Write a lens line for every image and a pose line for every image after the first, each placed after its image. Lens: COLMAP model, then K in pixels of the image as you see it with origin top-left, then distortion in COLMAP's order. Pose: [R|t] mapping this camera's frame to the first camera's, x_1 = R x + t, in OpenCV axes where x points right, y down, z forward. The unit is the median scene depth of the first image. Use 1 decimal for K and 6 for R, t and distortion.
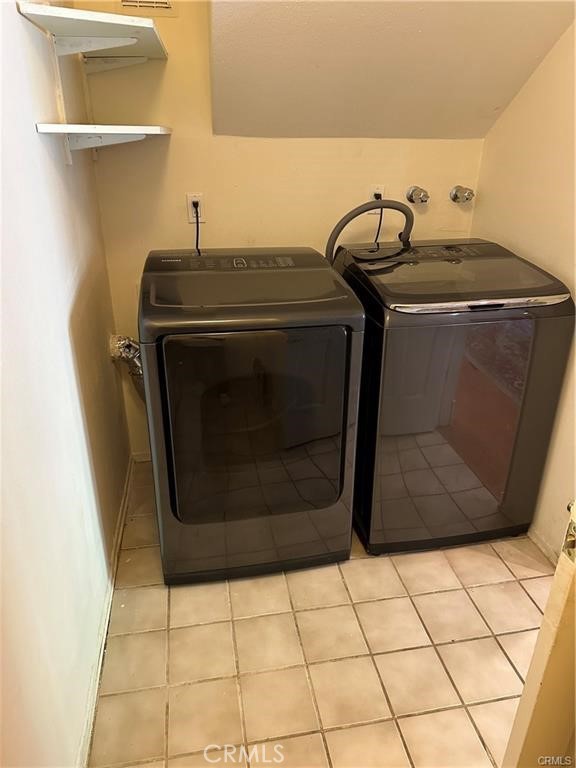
lens RADIAL K [[540.8, 0, 287.6], [0, 540.8, 383.4], [0, 0, 1]] dist [0.024406, -0.046700]
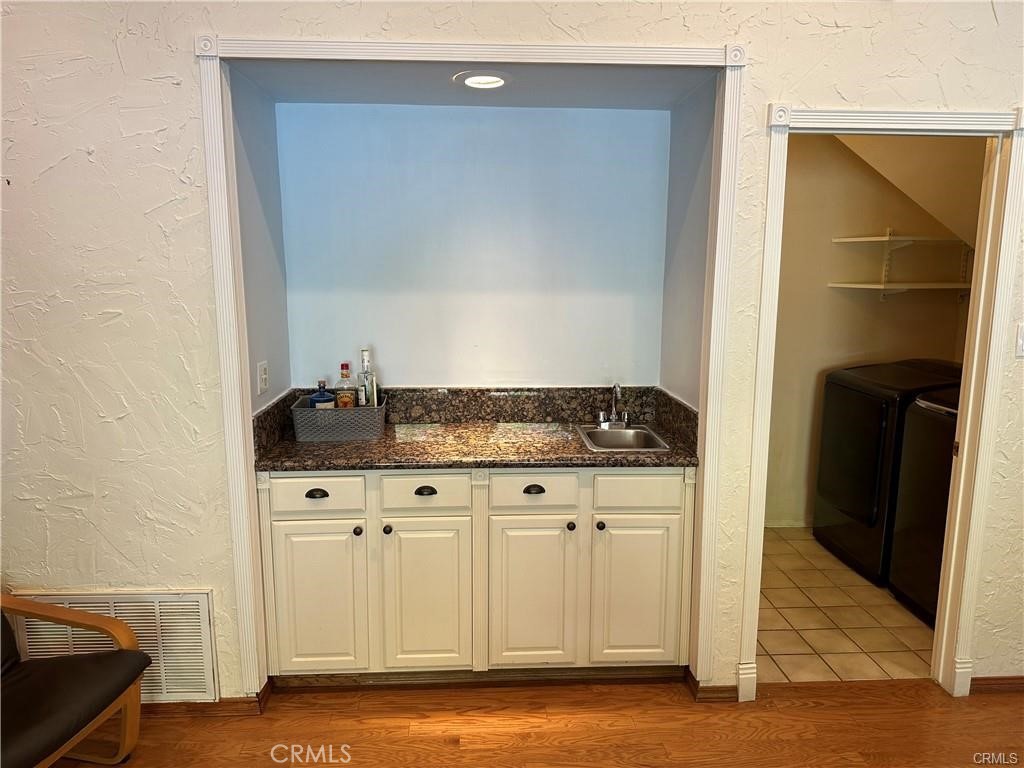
lens RADIAL K [[721.0, 0, 510.3], [0, 721.0, 385.8], [0, 0, 1]] dist [0.024406, -0.046700]
pose [[-0.115207, 0.157315, -0.980805, 2.233885], [-0.411248, 0.891234, 0.191254, -0.095644], [0.904214, 0.425388, -0.037981, 0.046480]]
